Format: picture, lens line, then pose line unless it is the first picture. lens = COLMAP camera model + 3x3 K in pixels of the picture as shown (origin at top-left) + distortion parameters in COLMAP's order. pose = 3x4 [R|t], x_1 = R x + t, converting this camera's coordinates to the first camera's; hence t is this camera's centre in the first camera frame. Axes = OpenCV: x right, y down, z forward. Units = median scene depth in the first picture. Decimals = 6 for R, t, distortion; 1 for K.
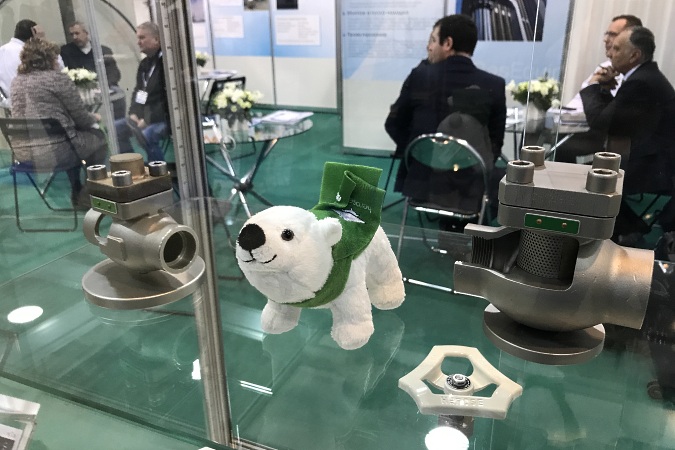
lens RADIAL K [[545.7, 0, 337.5], [0, 545.7, 225.0], [0, 0, 1]] dist [0.004188, -0.000165]
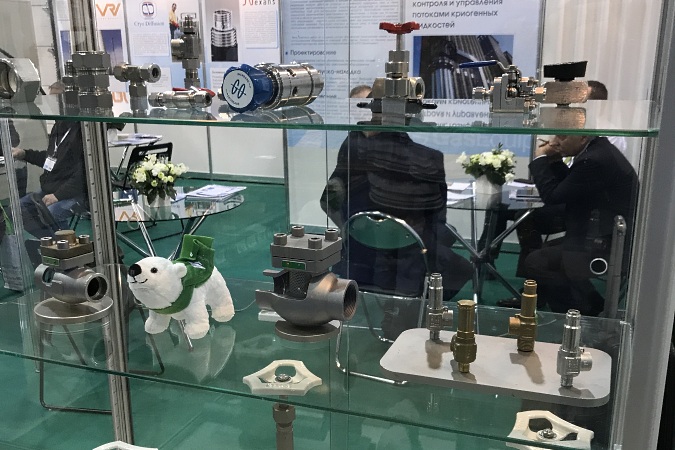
lens RADIAL K [[700.4, 0, 338.4], [0, 700.4, 277.5], [0, 0, 1]] dist [0.007483, -0.007189]
pose [[0.998145, -0.009464, 0.060142, 0.049020], [0.013491, 0.997668, -0.066911, 0.026000], [-0.059369, 0.067598, 0.995945, -0.181704]]
